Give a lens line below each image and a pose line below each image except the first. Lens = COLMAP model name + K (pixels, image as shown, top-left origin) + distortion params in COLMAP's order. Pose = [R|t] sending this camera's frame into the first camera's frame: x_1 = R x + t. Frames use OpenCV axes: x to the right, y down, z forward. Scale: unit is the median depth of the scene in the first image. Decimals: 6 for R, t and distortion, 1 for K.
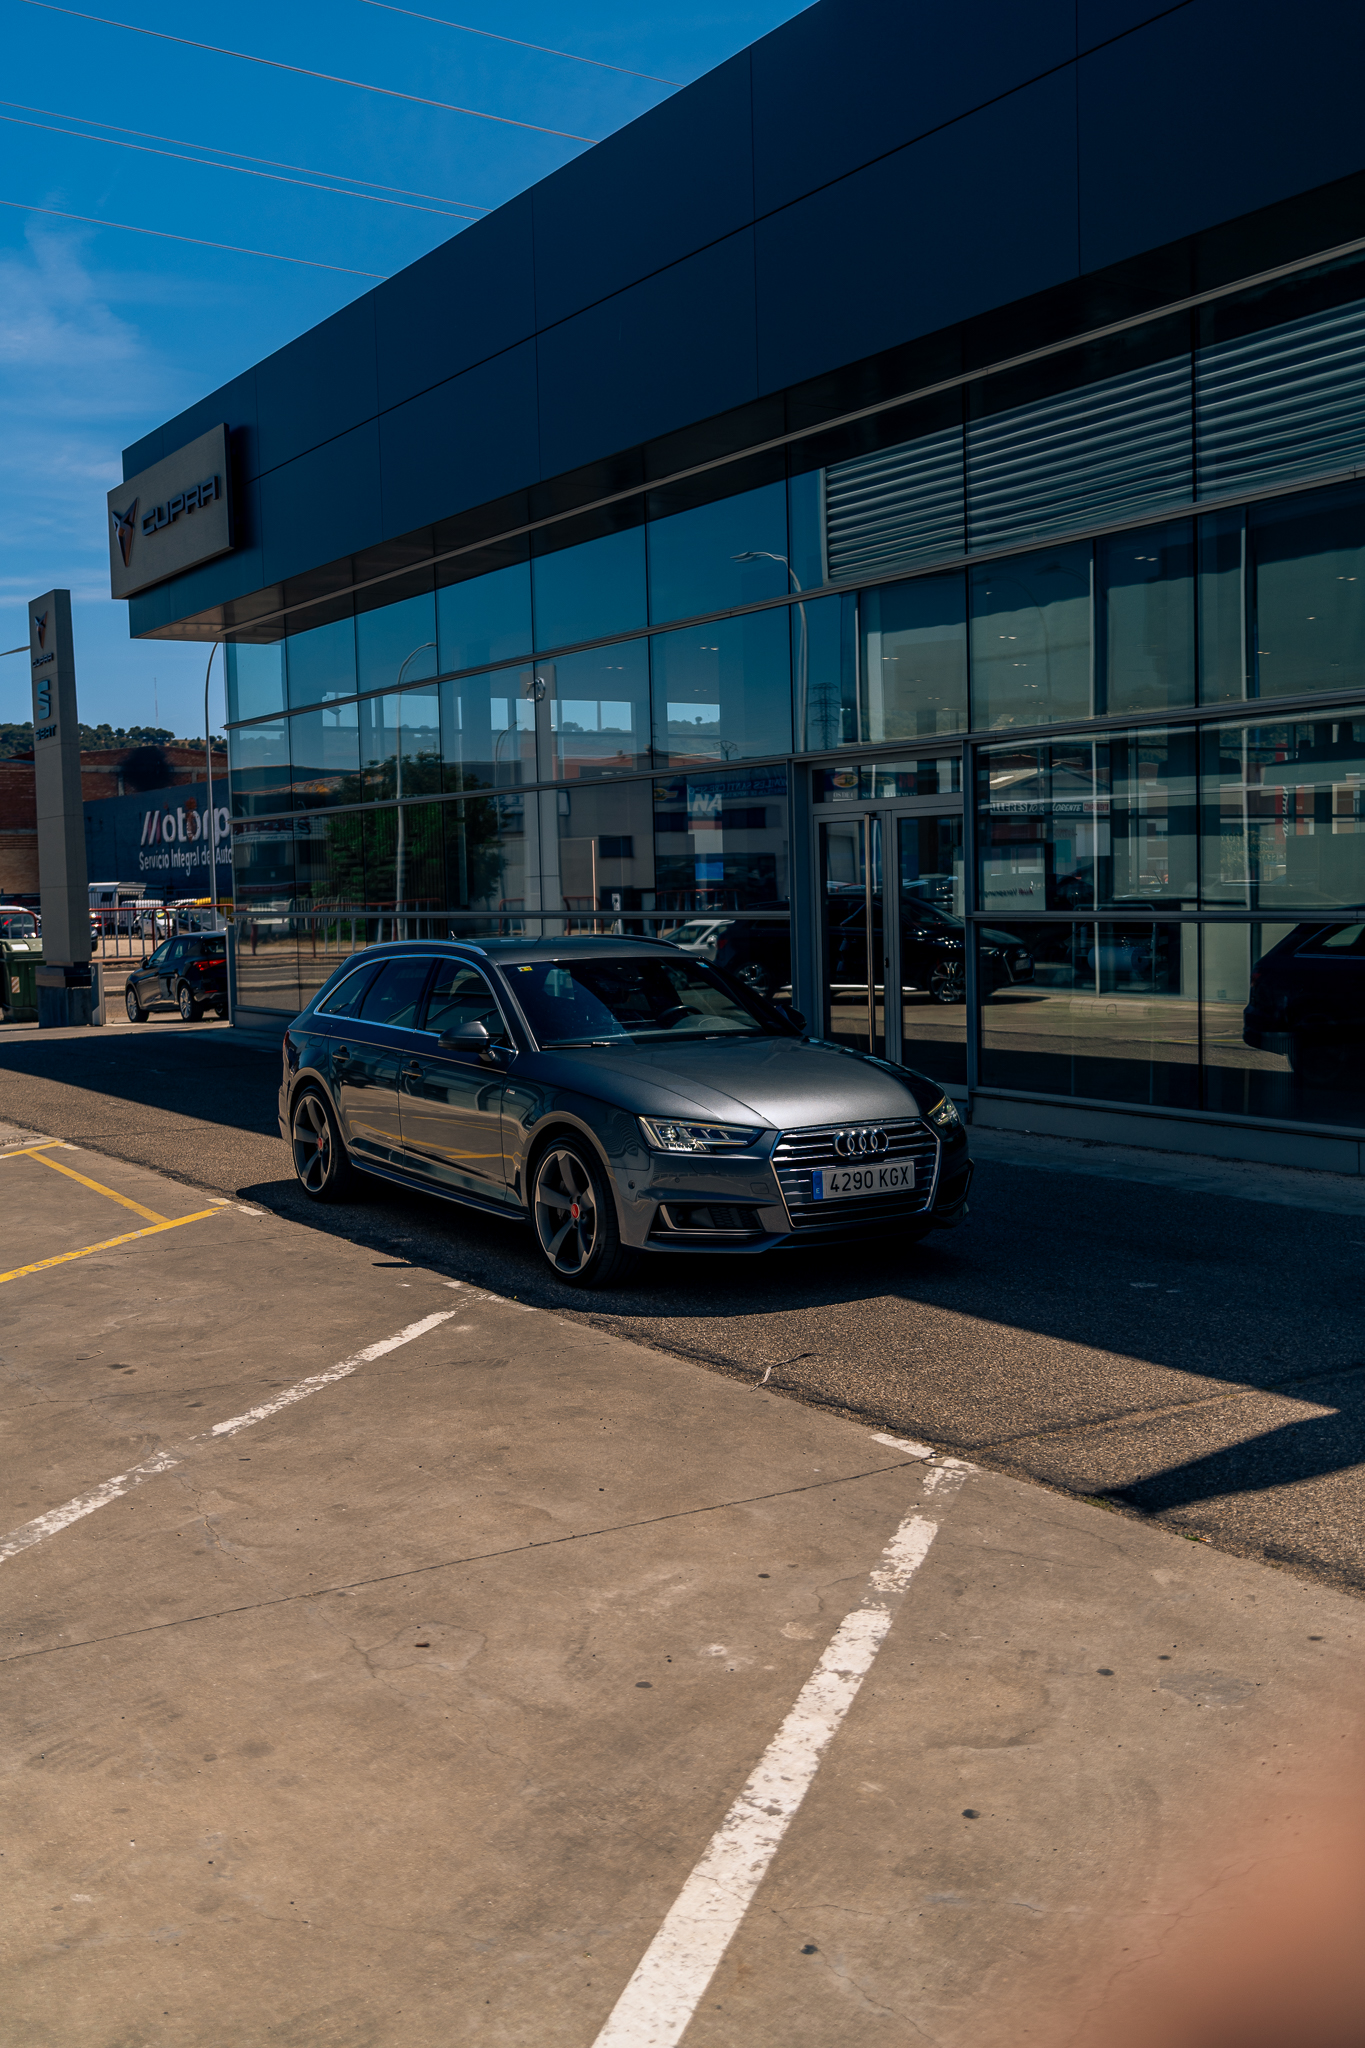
lens RADIAL K [[1987.5, 0, 694.7], [0, 1987.5, 1026.6], [0, 0, 1]] dist [-0.014946, 0.000000]
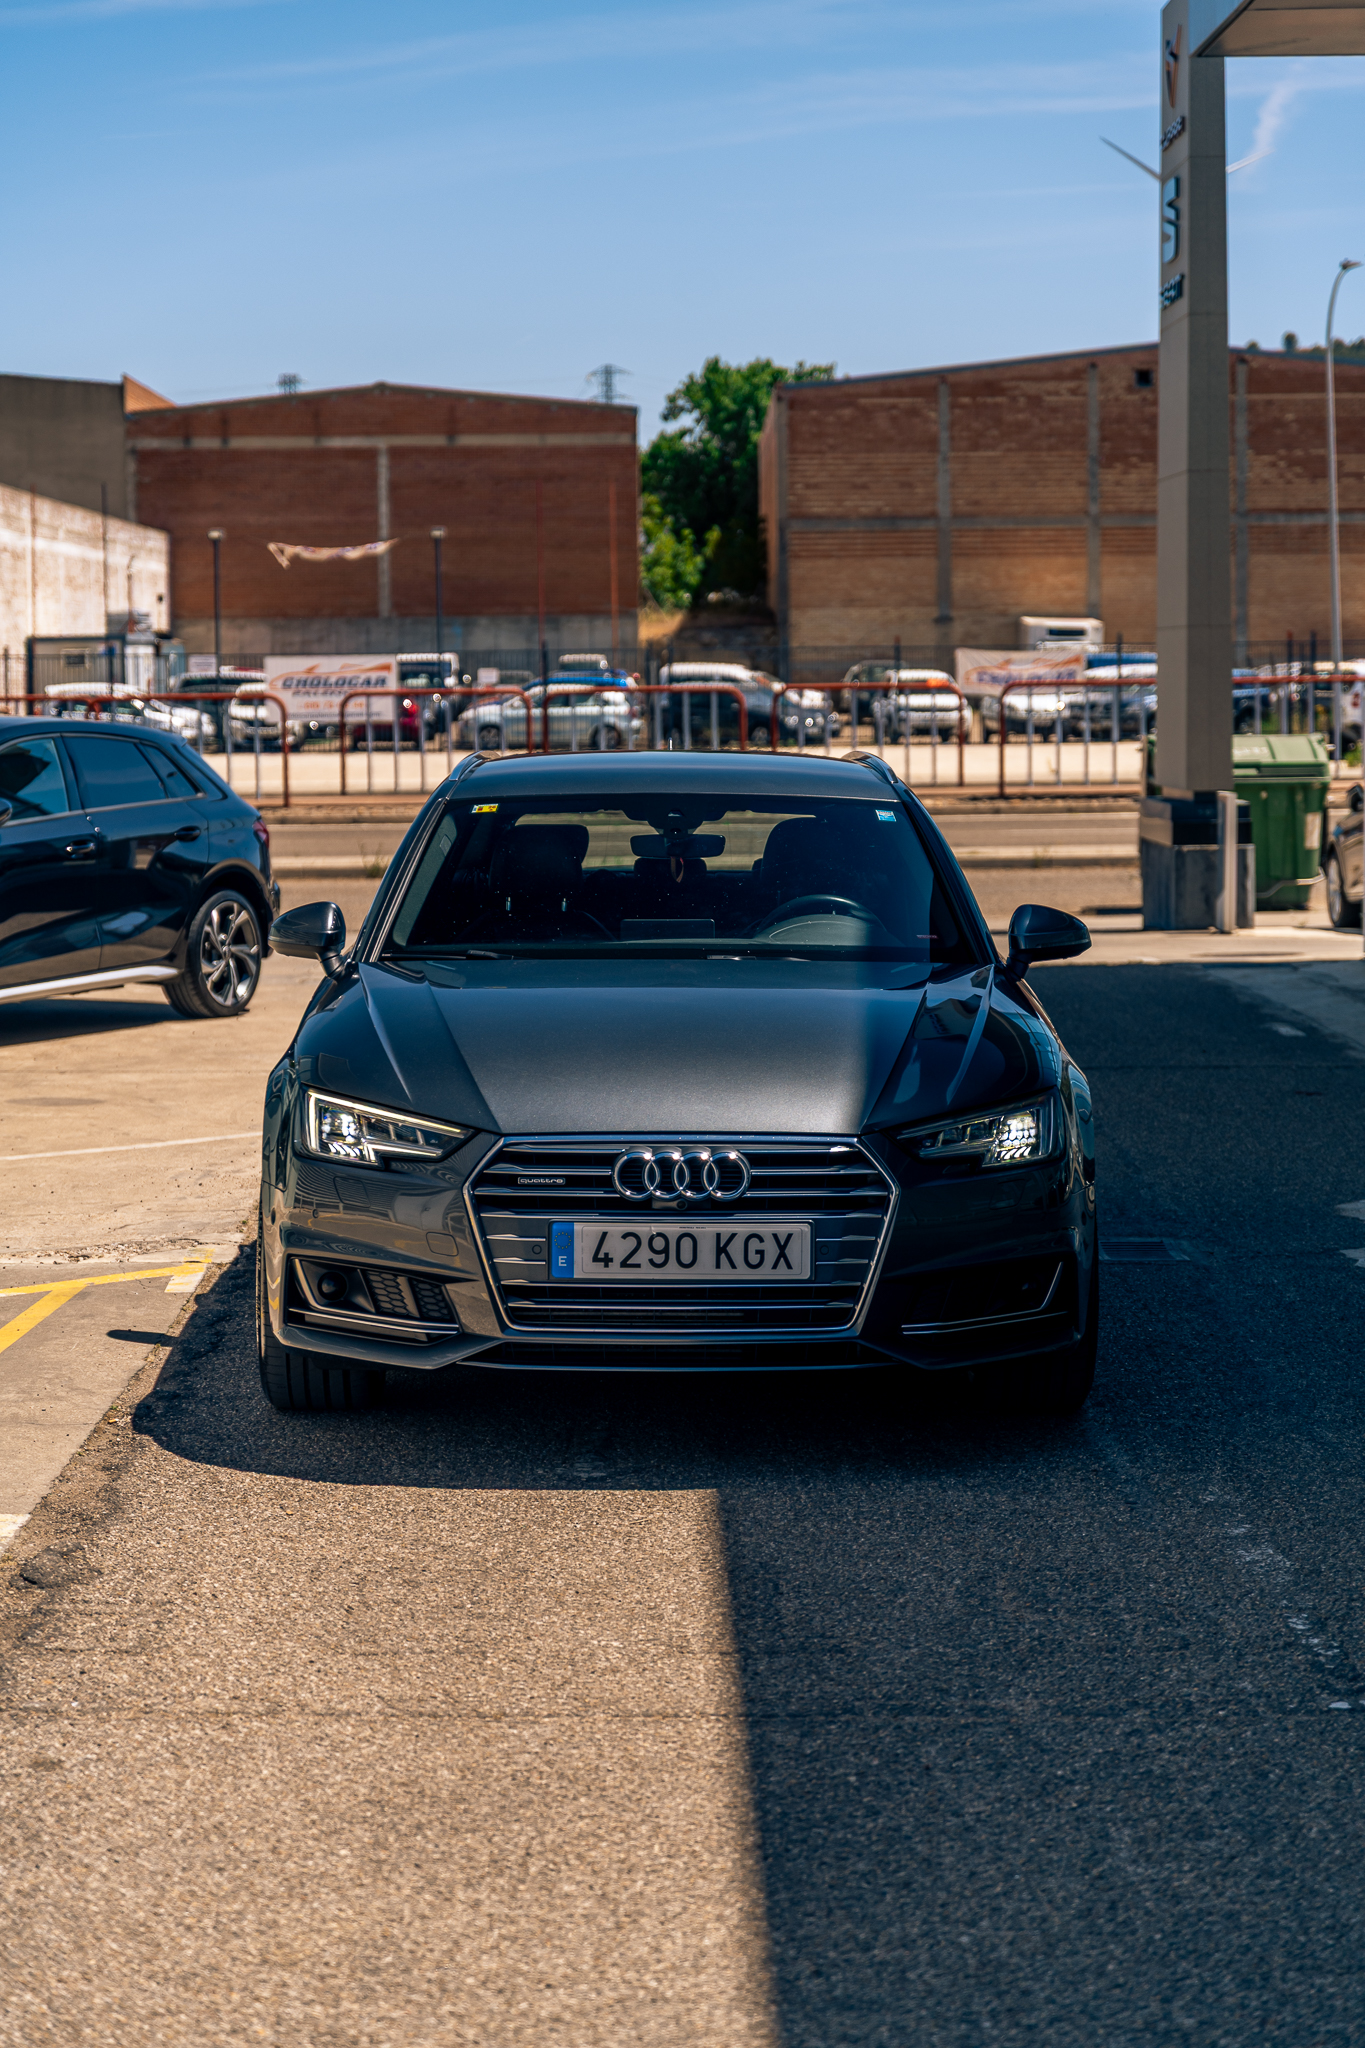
lens RADIAL K [[3992.7, 0, 681.0], [0, 3992.7, 1036.8], [0, 0, 1]] dist [-0.004938, 0.000000]
pose [[0.843805, 0.064700, -0.532736, 0.645881], [-0.051898, 0.997891, 0.038990, -0.015703], [0.534135, -0.005251, 0.845383, 0.166676]]
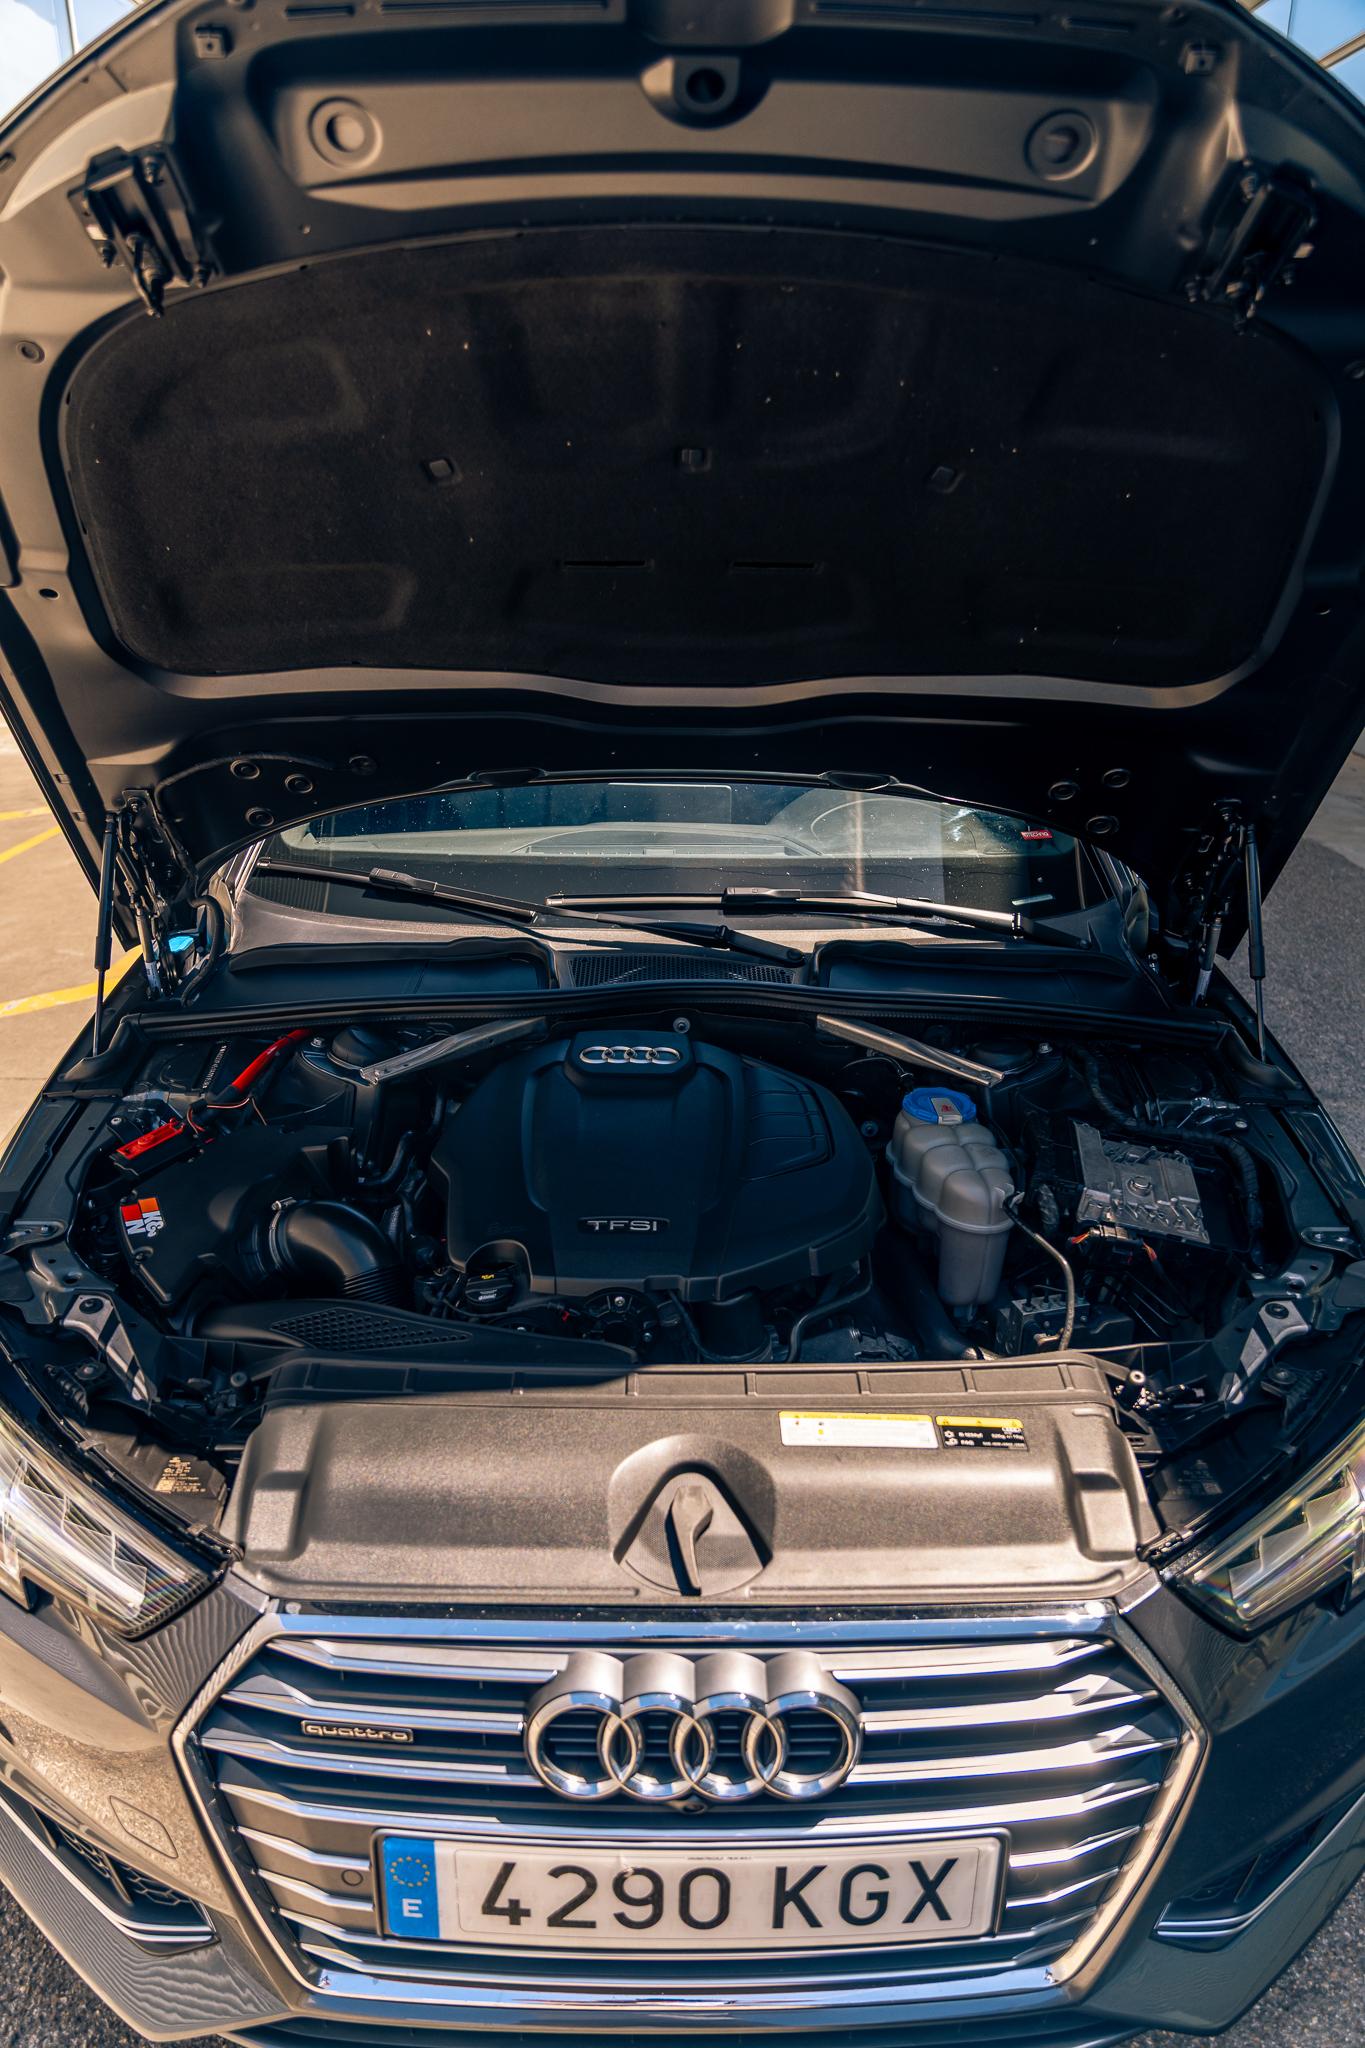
lens RADIAL K [[1423.5, 0, 677.0], [0, 1423.5, 1031.3], [0, 0, 1]] dist [-0.008835, -0.002557]
pose [[0.842423, 0.227170, -0.488587, 0.144231], [-0.059918, 0.940650, 0.334047, -0.060842], [0.535475, -0.252133, 0.806037, 0.950042]]
